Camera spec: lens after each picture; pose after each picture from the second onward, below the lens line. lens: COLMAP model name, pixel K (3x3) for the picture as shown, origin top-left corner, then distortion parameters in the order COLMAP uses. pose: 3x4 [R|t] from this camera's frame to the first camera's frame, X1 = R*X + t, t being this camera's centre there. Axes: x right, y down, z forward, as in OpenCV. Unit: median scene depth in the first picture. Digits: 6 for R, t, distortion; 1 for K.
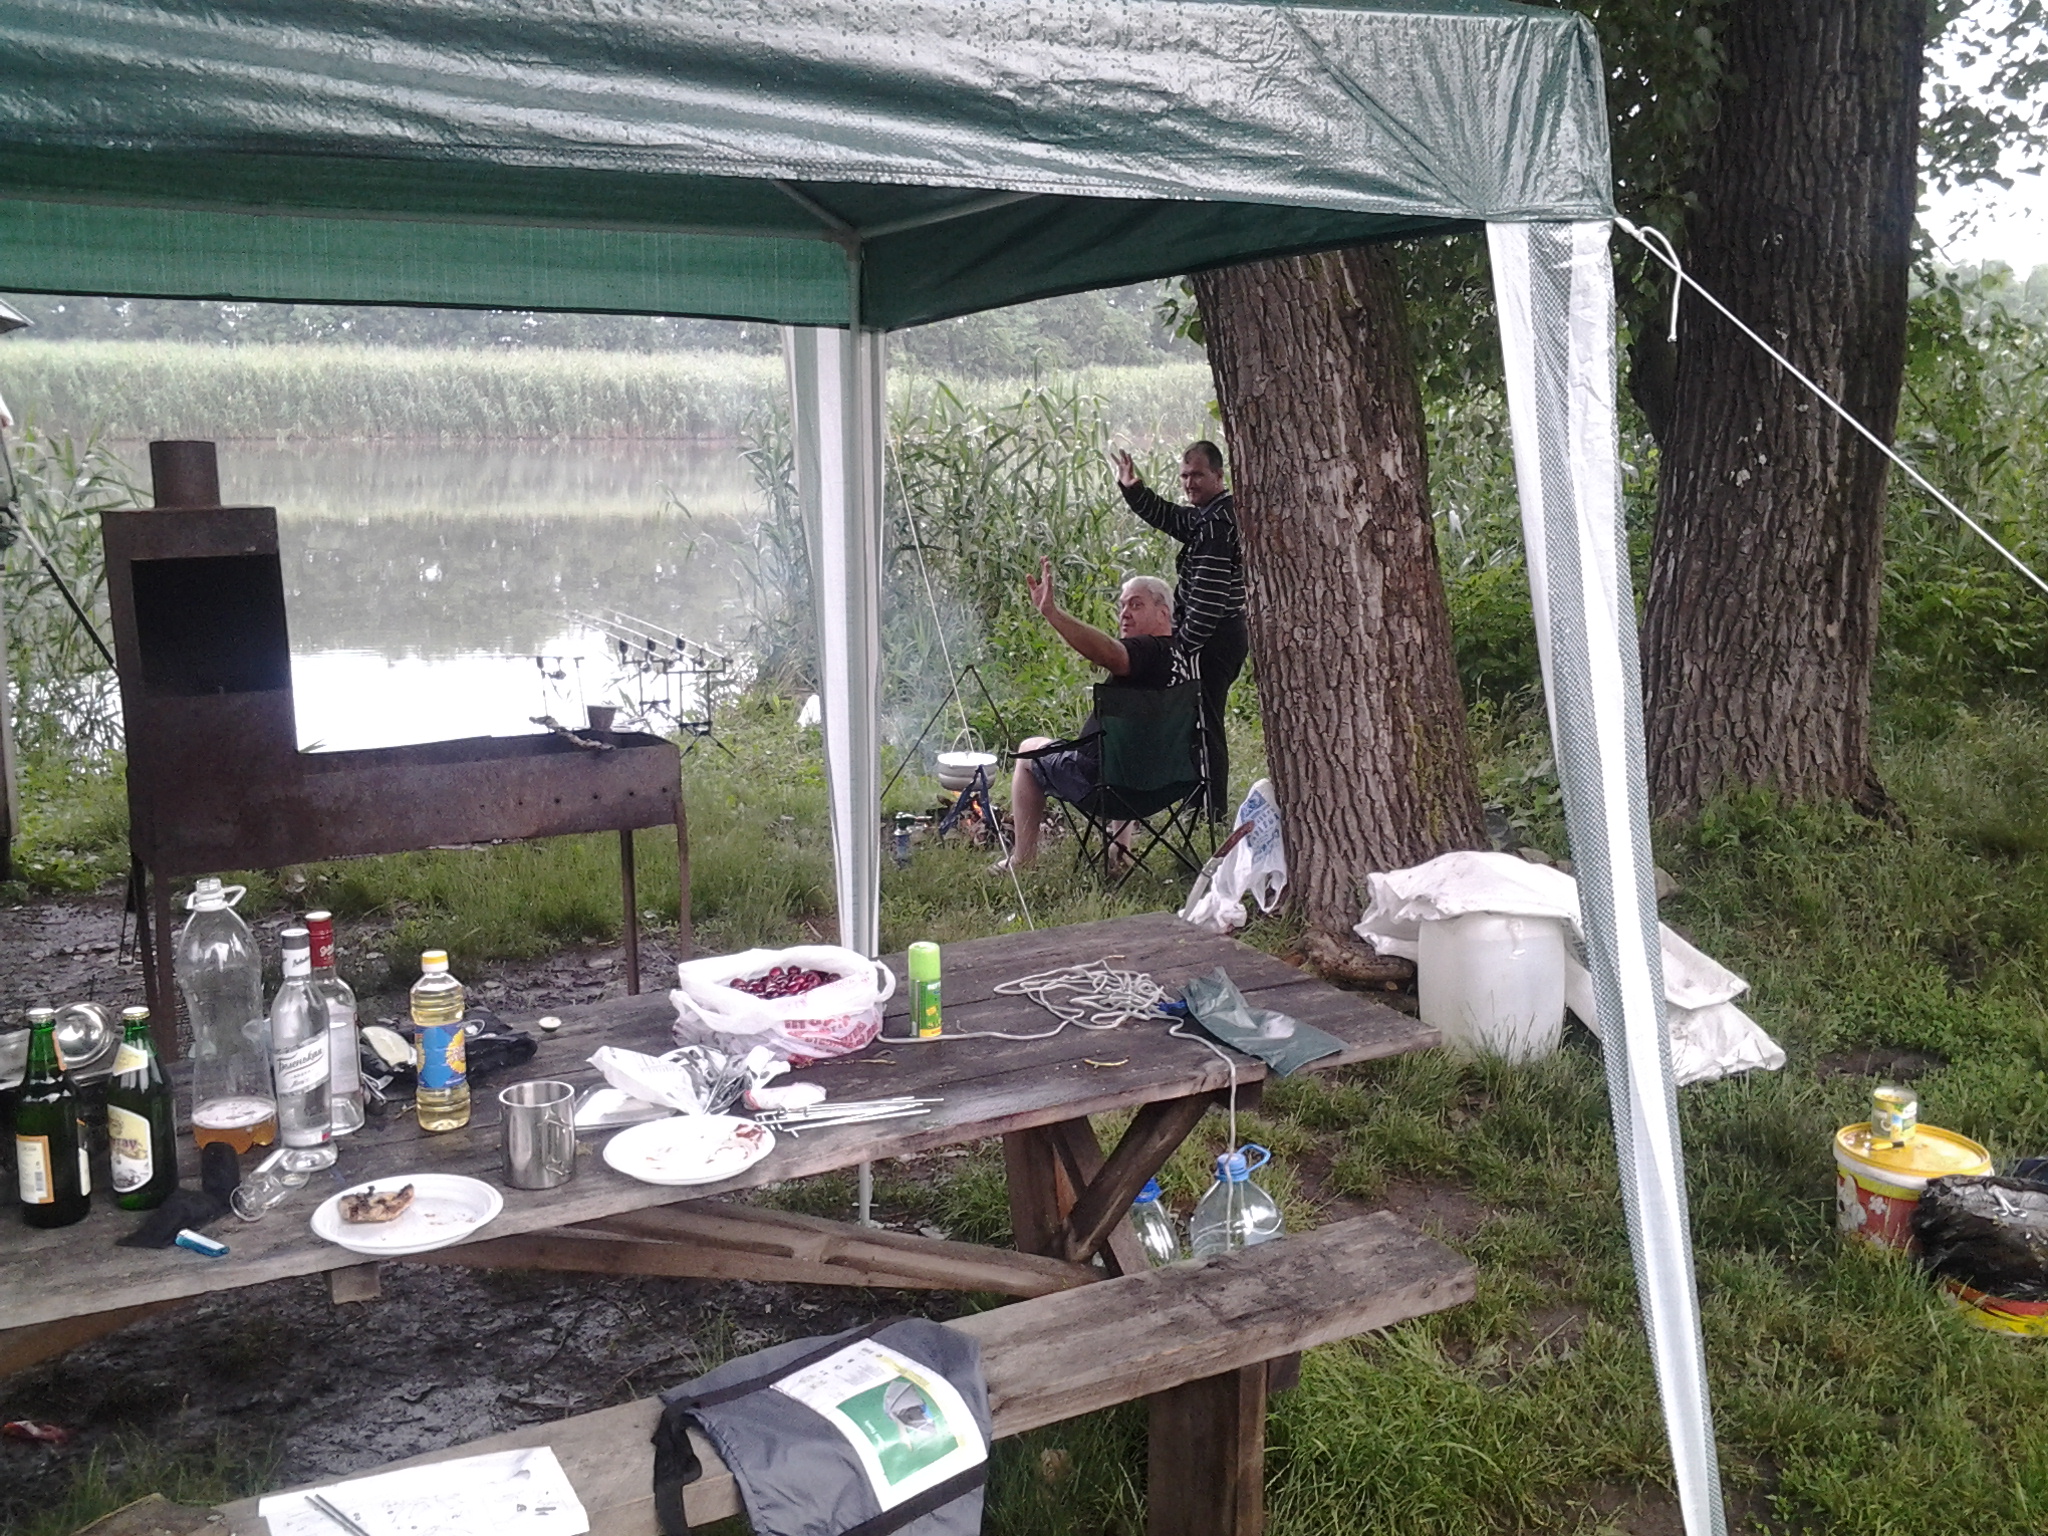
lens RADIAL K [[1886.8, 0, 1020.2], [0, 1886.8, 773.7], [0, 0, 1]] dist [0.003256, 0.000000]
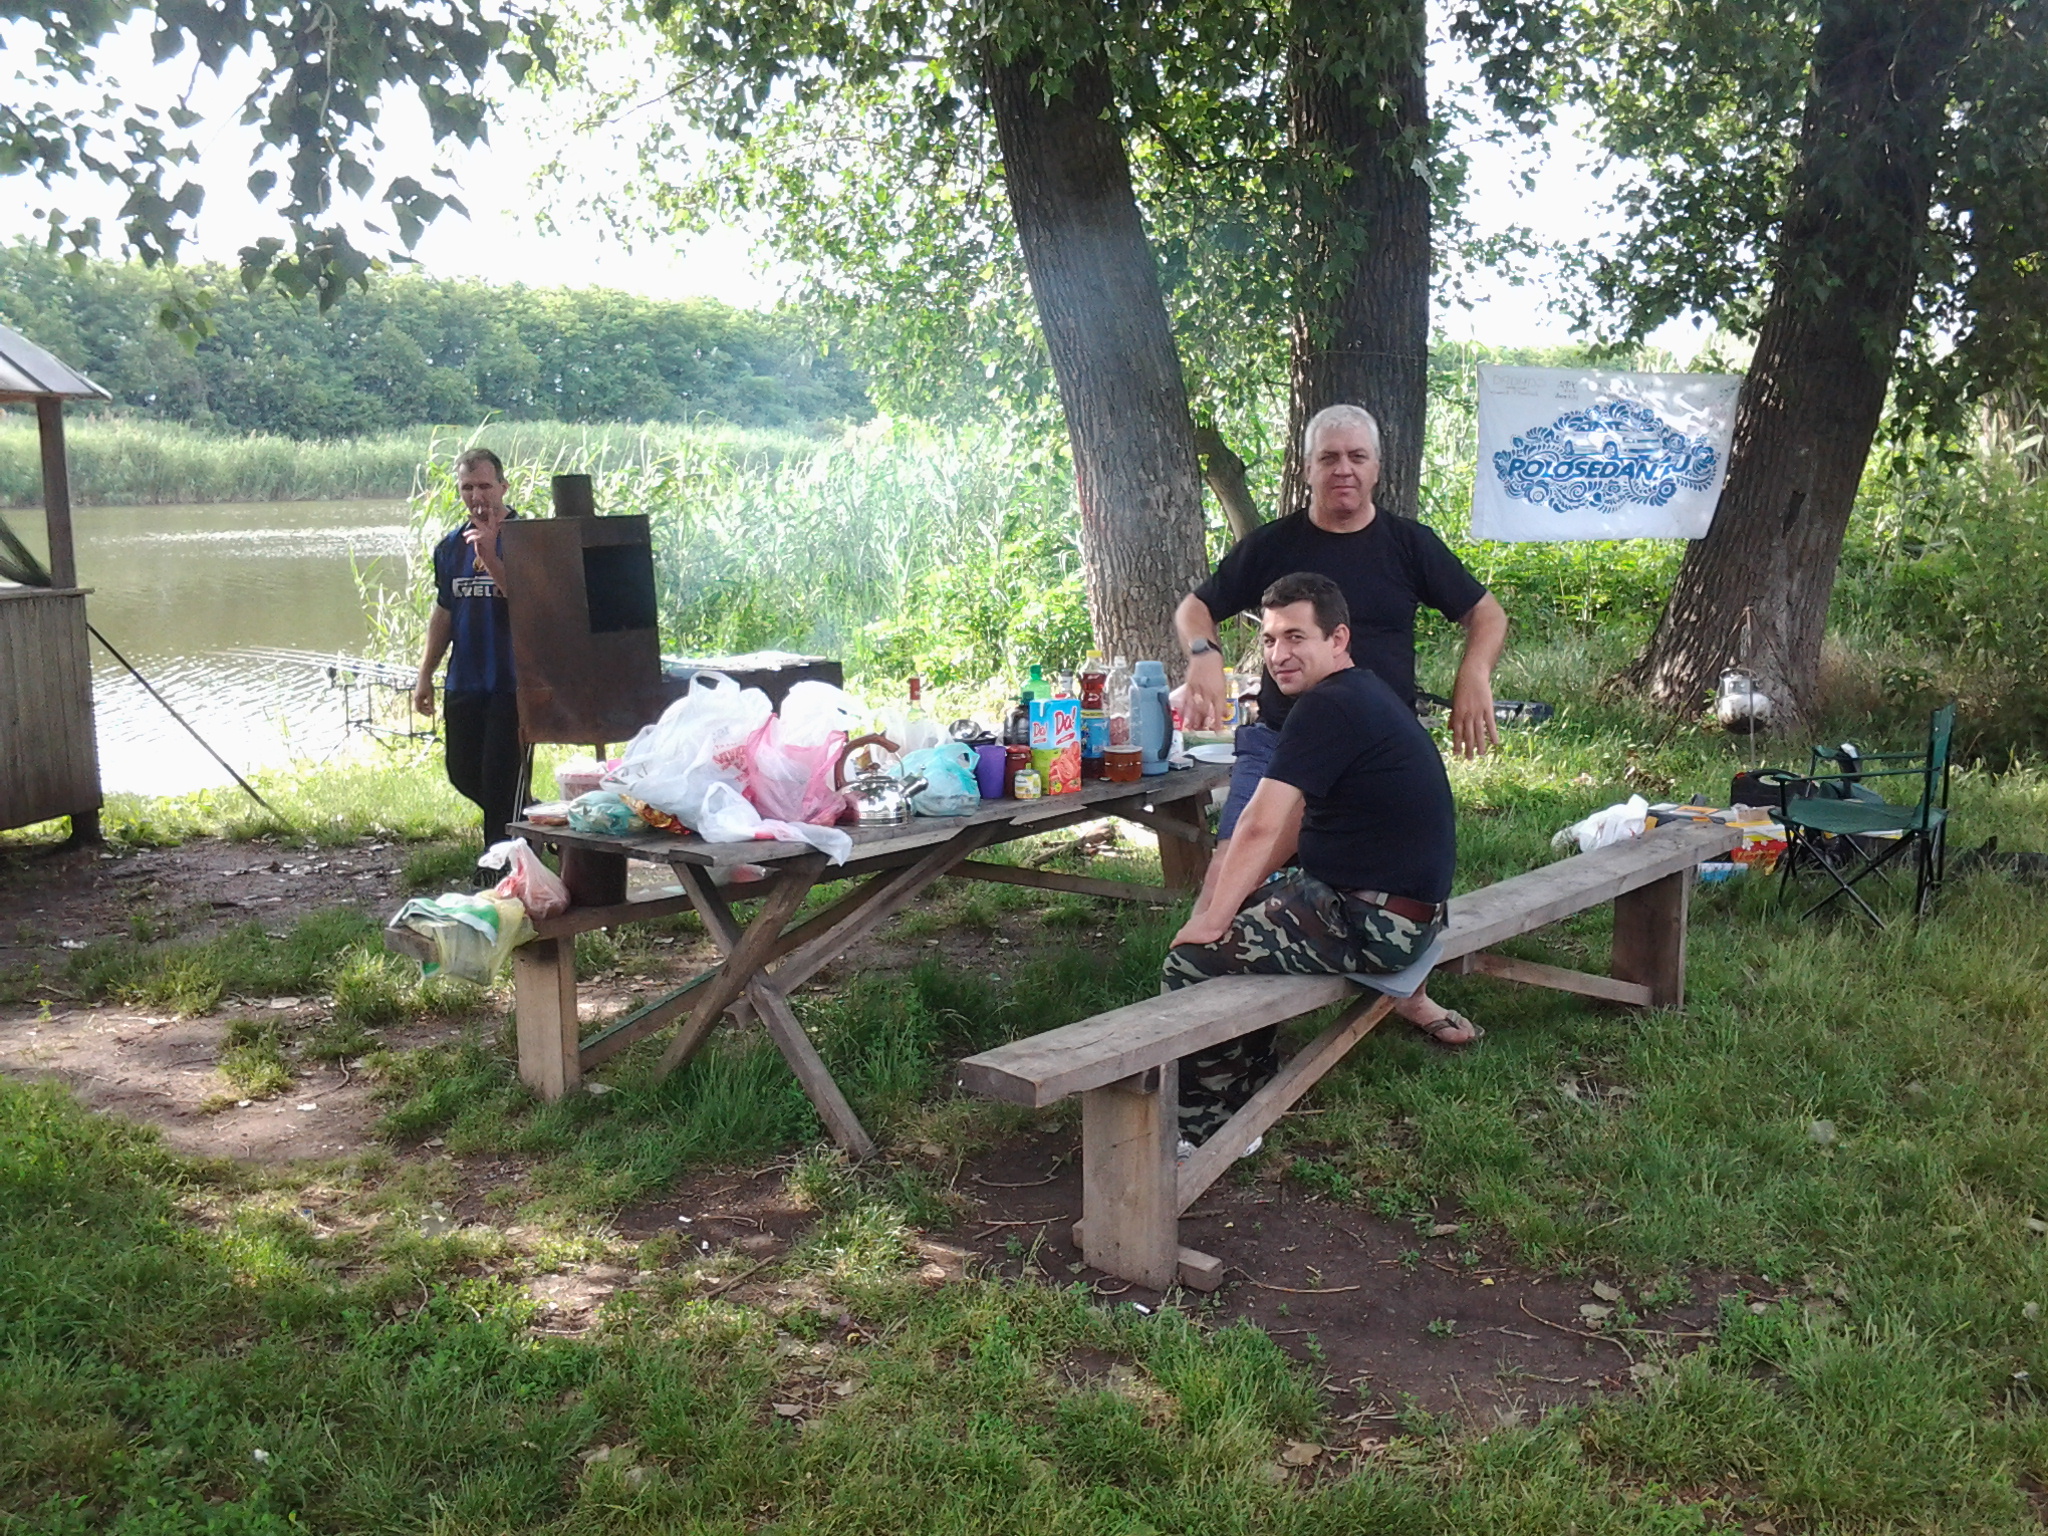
lens RADIAL K [[1886.8, 0, 1022.7], [0, 1886.8, 784.1], [0, 0, 1]] dist [0.003256, 0.000000]
pose [[0.935251, -0.069115, 0.347172, -0.506397], [0.077531, 0.996936, -0.010390, 0.097881], [-0.345390, 0.036634, 0.937744, -0.456268]]
